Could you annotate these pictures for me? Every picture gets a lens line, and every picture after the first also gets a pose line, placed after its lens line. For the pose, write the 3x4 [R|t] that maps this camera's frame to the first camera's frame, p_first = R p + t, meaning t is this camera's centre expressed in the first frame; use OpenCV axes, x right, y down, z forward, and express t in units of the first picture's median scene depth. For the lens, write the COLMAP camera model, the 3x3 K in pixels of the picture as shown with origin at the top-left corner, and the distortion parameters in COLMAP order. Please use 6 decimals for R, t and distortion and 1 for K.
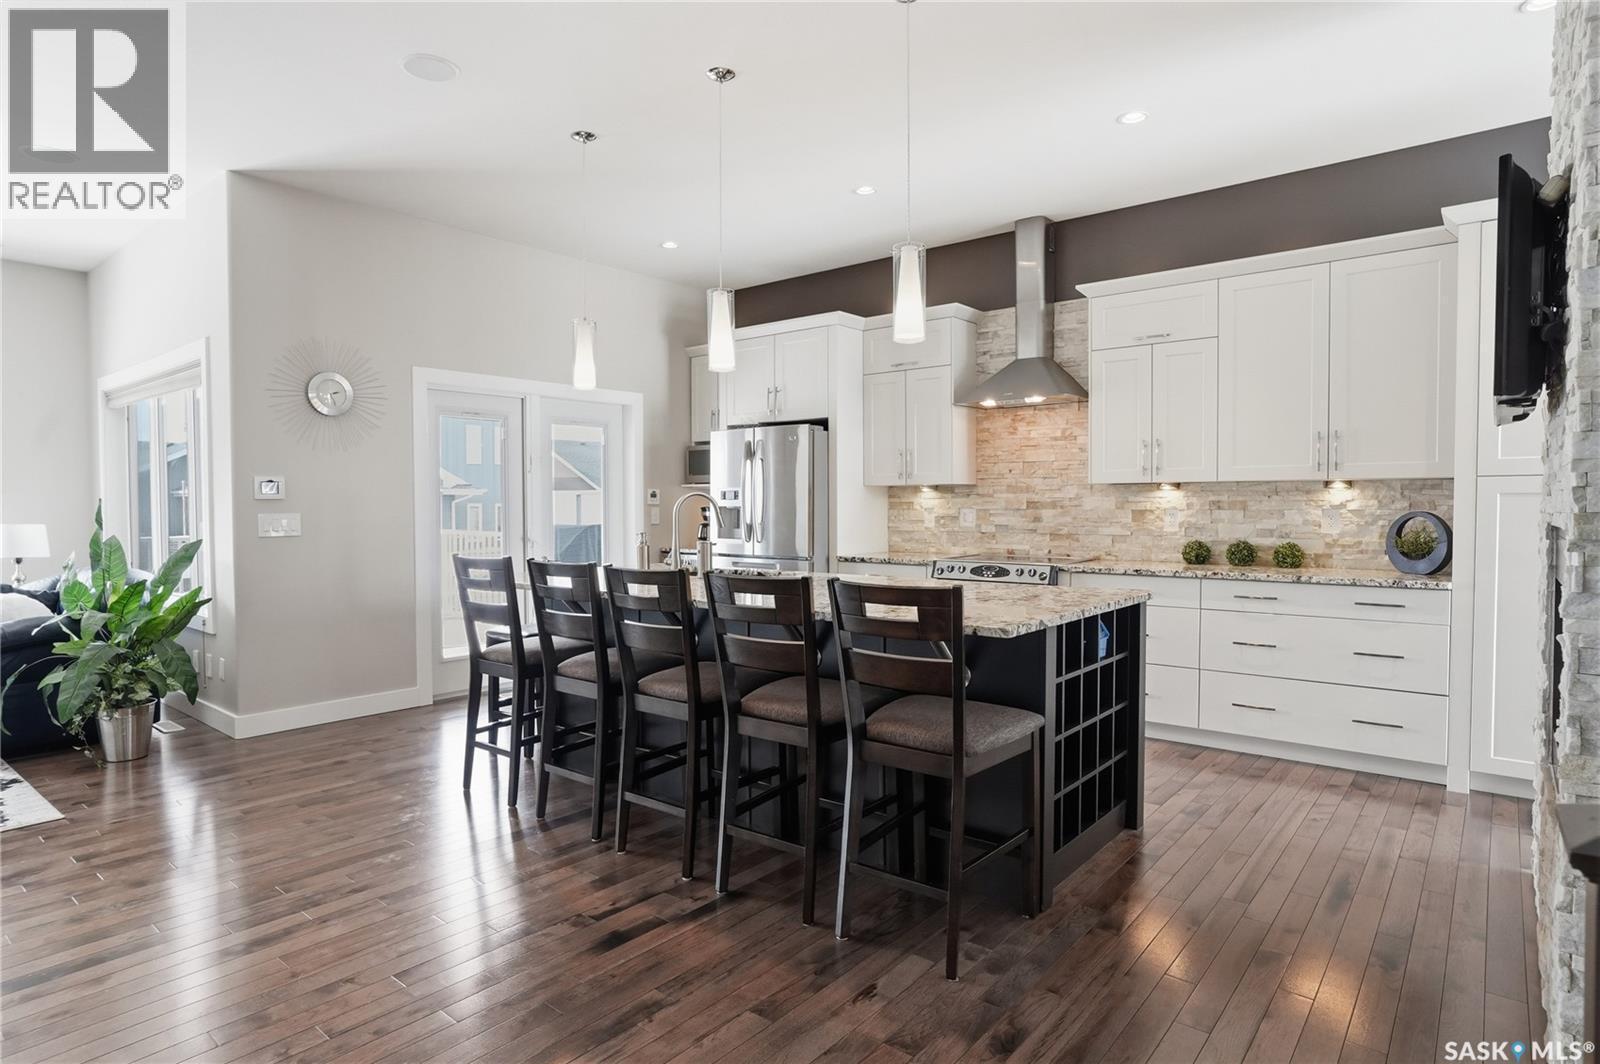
lens RADIAL K [[872.0, 0, 800.0], [0, 872.0, 532.0], [0, 0, 1]] dist [-0.030732, 0.000264]
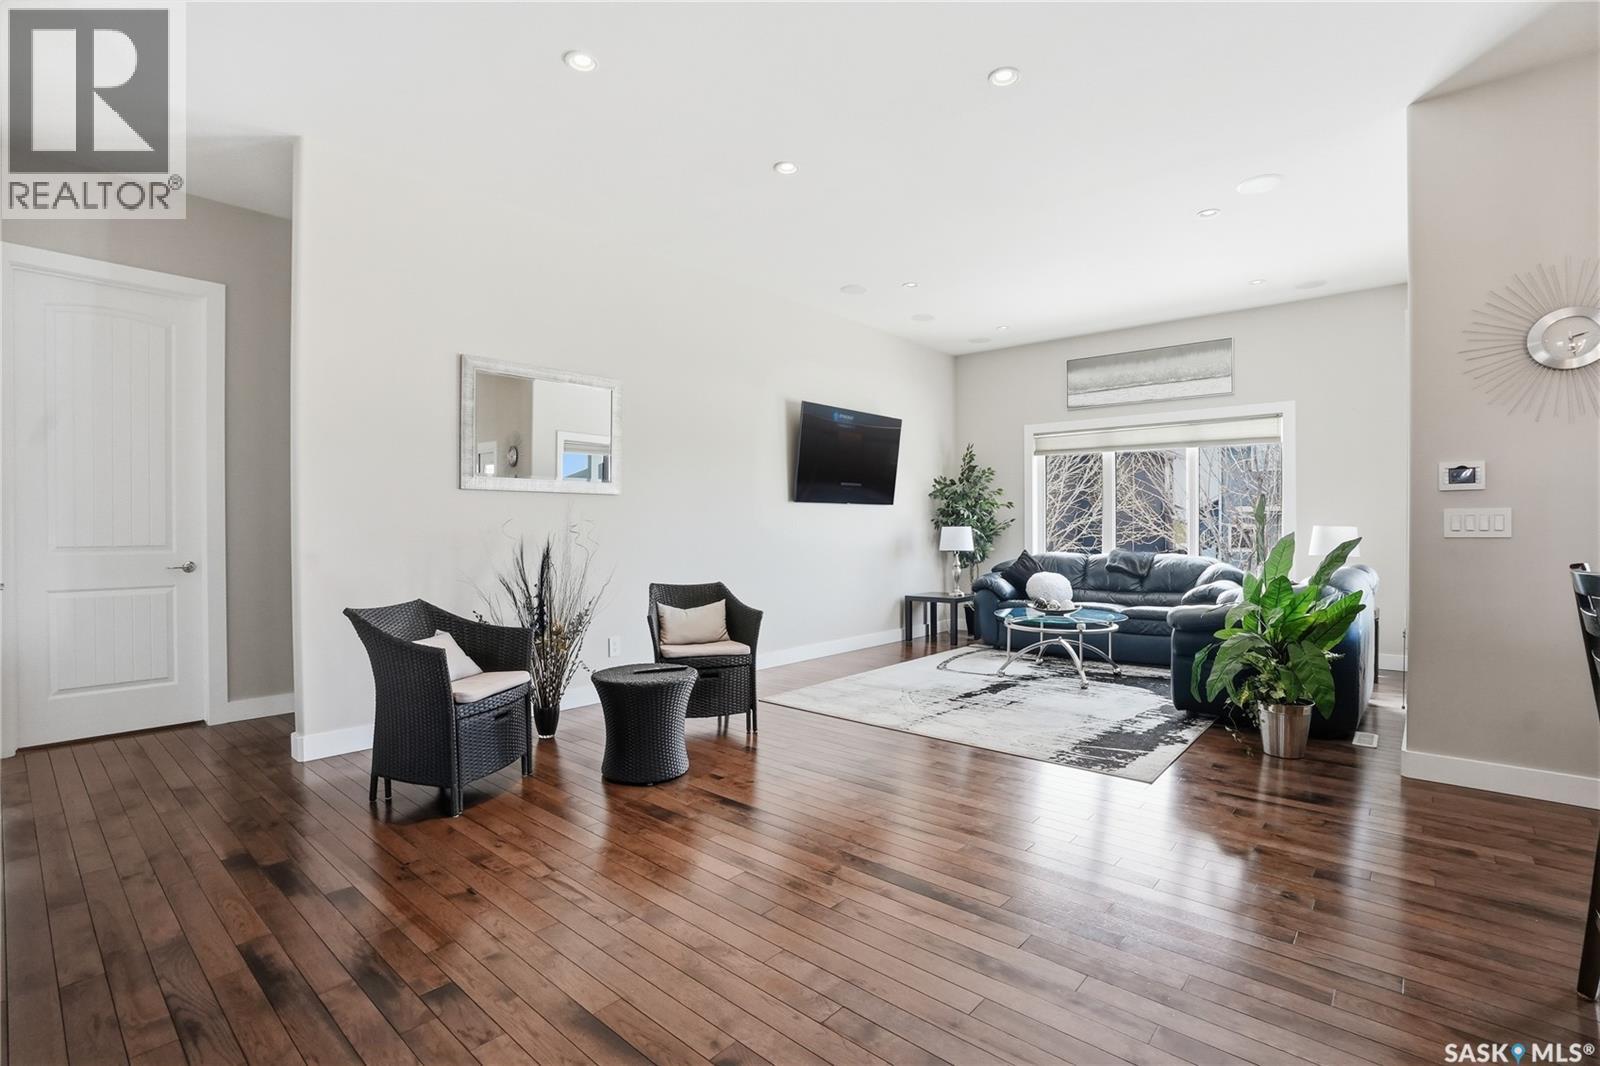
lens RADIAL K [[758.0, 0, 791.1], [0, 758.0, 531.9], [0, 0, 1]] dist [-0.073529, 0.030648]
pose [[-0.047934, 0.010357, -0.998797, 0.076158], [-0.029211, 0.999504, 0.011767, 0.009811], [0.998423, 0.029740, -0.047607, 0.393644]]
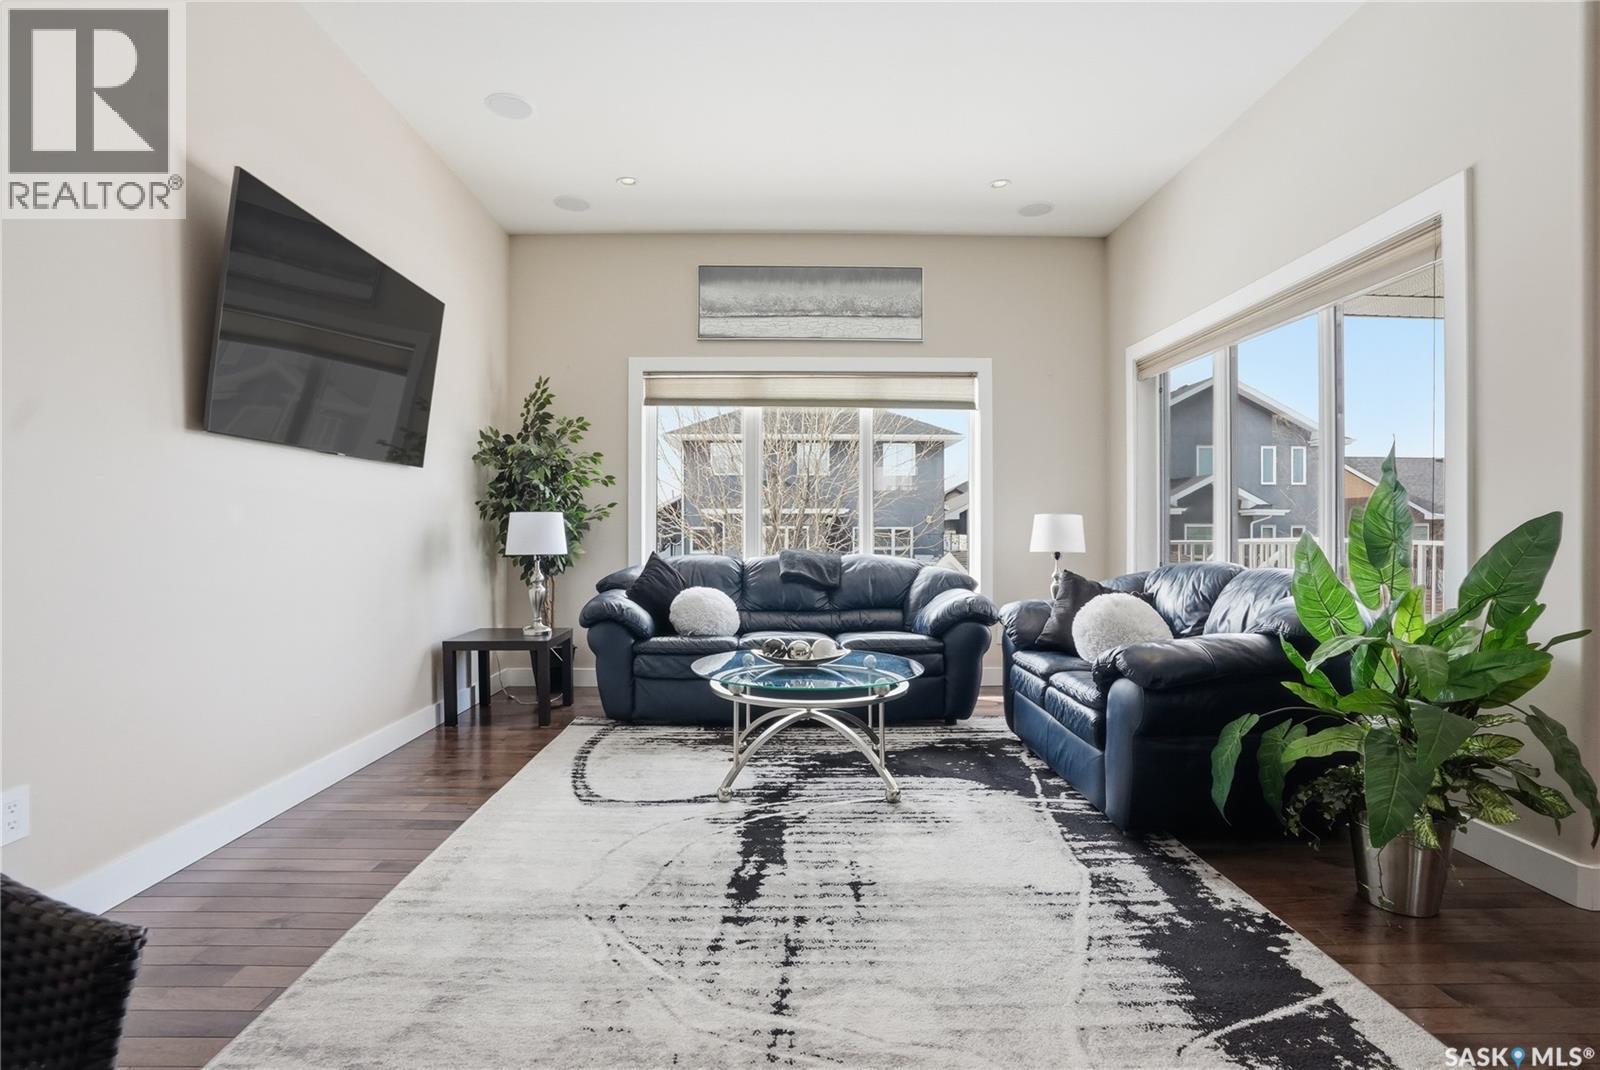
lens RADIAL K [[758.0, 0, 791.1], [0, 758.0, 533.9], [0, 0, 1]] dist [-0.073529, 0.030648]
pose [[0.639718, 0.005281, -0.768591, -0.582366], [-0.026251, 0.999543, -0.014982, 0.035524], [0.768161, 0.029761, 0.639565, 0.331481]]
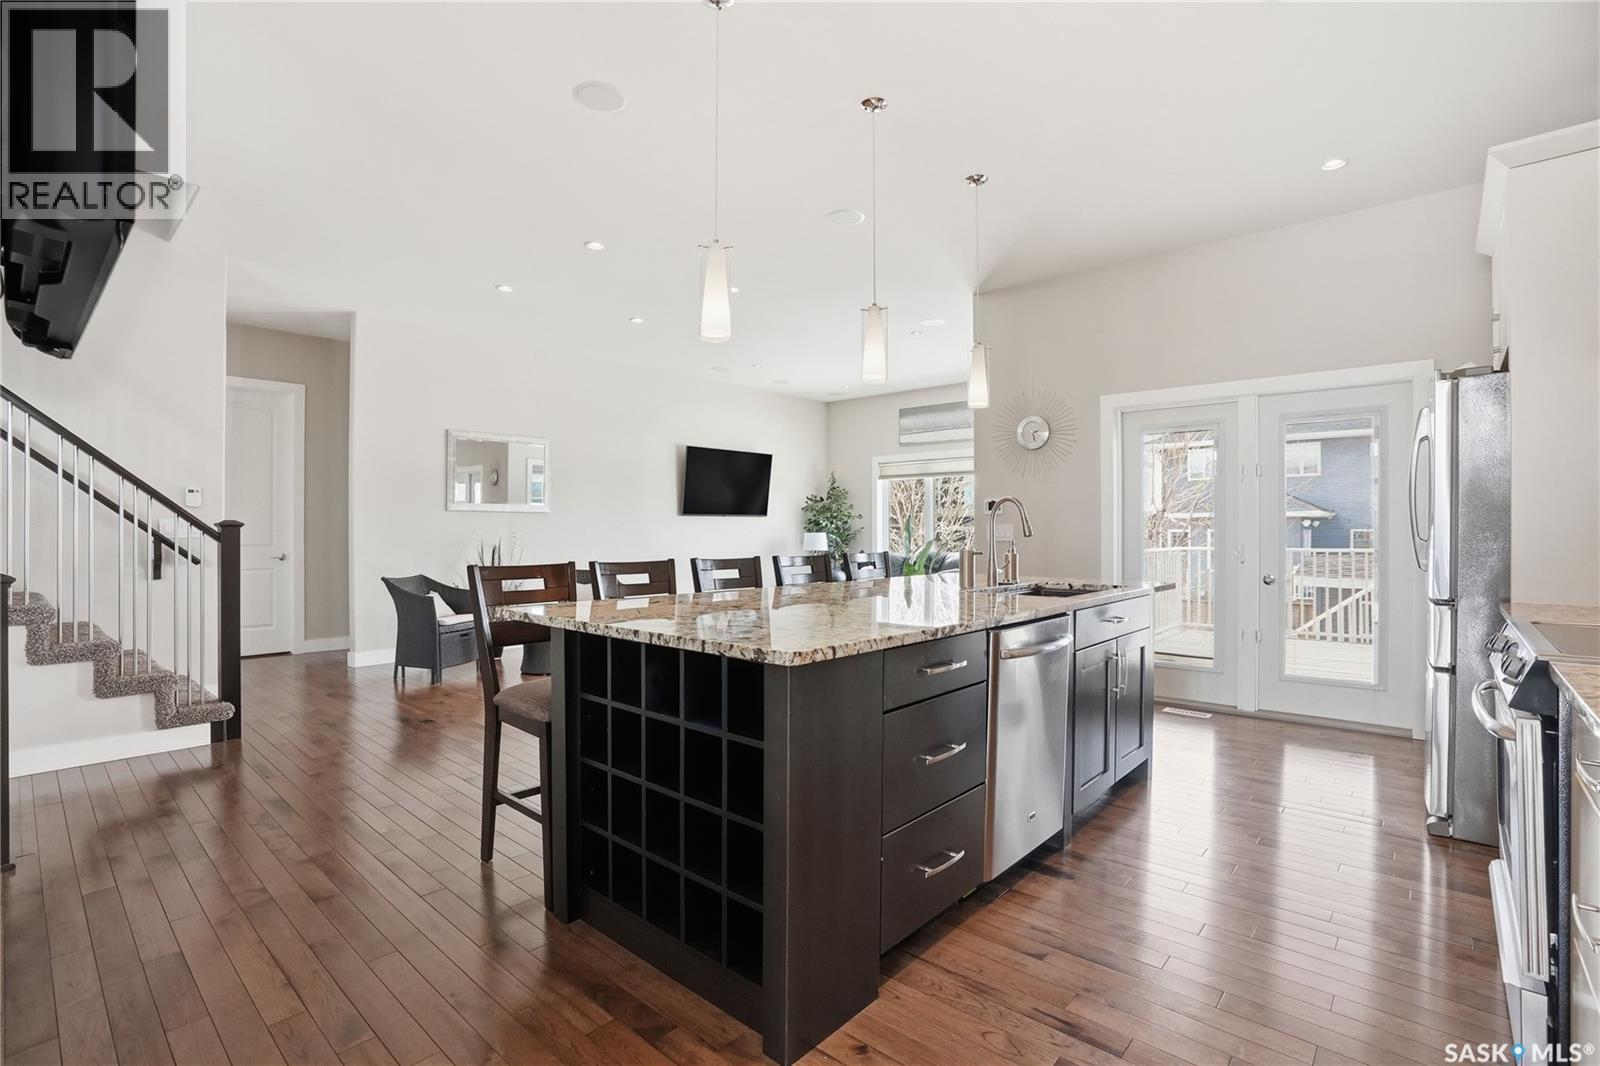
lens RADIAL K [[758.0, 0, 791.1], [0, 758.0, 531.9], [0, 0, 1]] dist [-0.073529, 0.030648]
pose [[-0.052044, 0.005545, -0.998629, 0.582872], [-0.030711, 0.999503, 0.007150, -0.006870], [0.998172, 0.031041, -0.051848, 0.679605]]
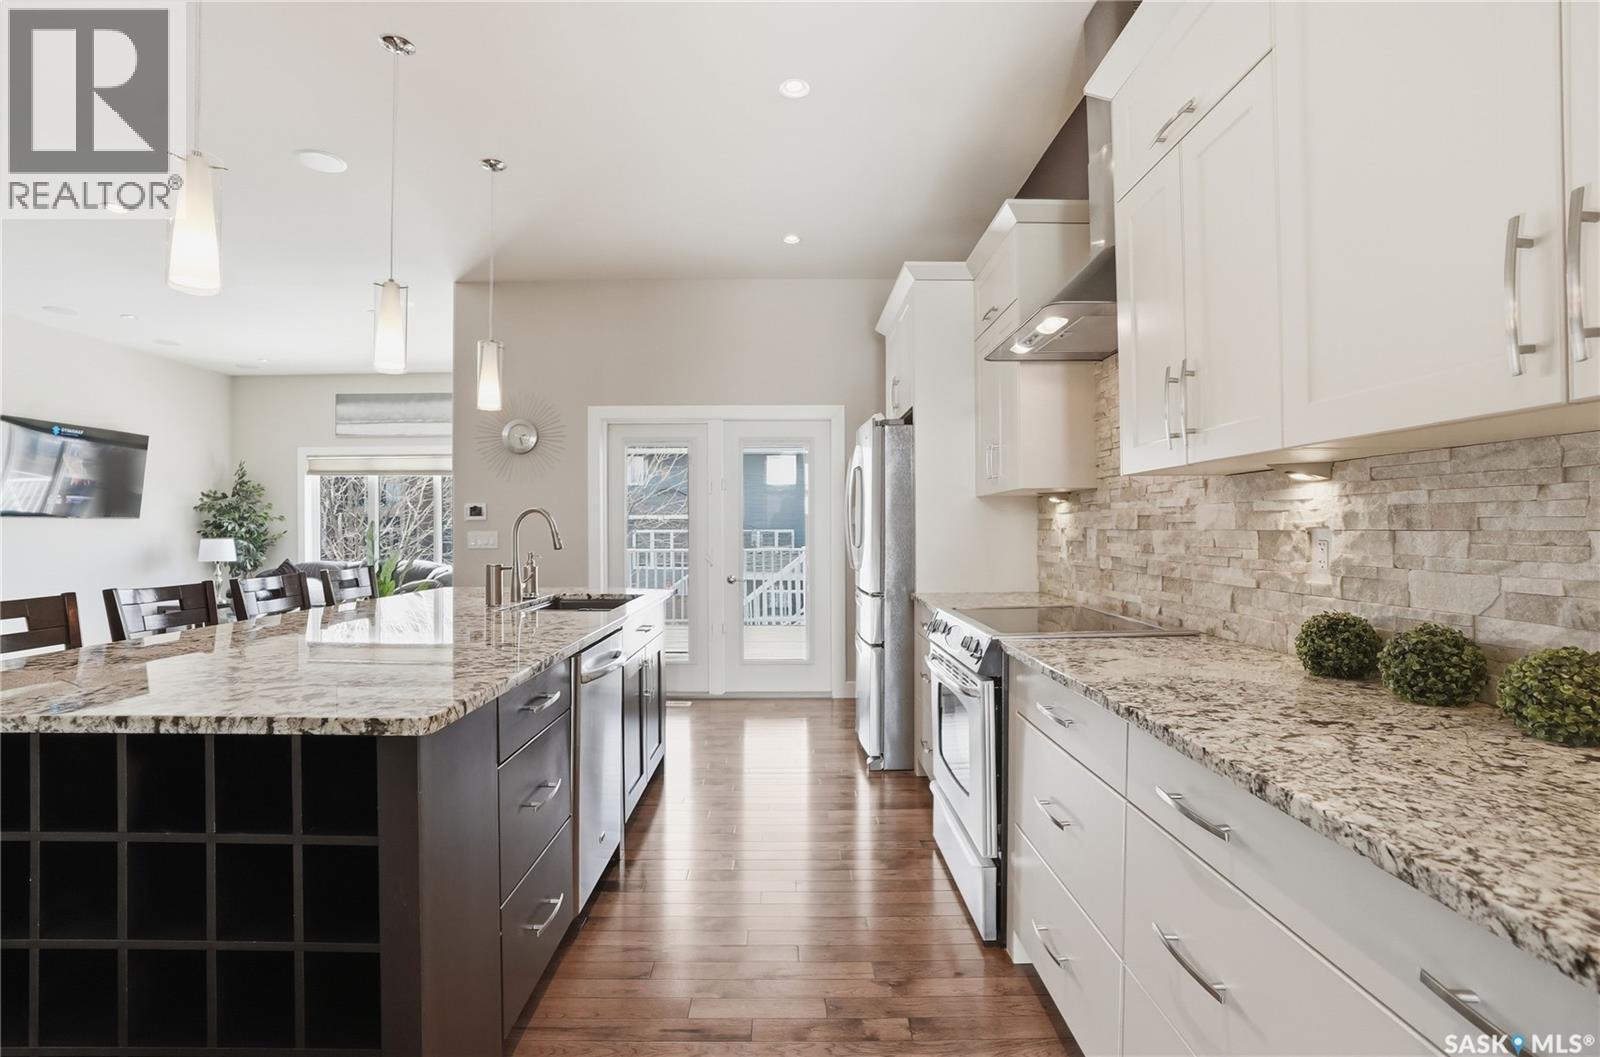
lens RADIAL K [[756.2, 0, 806.7], [0, 756.2, 530.7], [0, 0, 1]] dist [-0.080401, 0.031923]
pose [[0.641193, 0.003995, -0.767369, 0.543264], [-0.024167, 0.999596, -0.014989, -0.015025], [0.766999, 0.028156, 0.641031, 0.611916]]
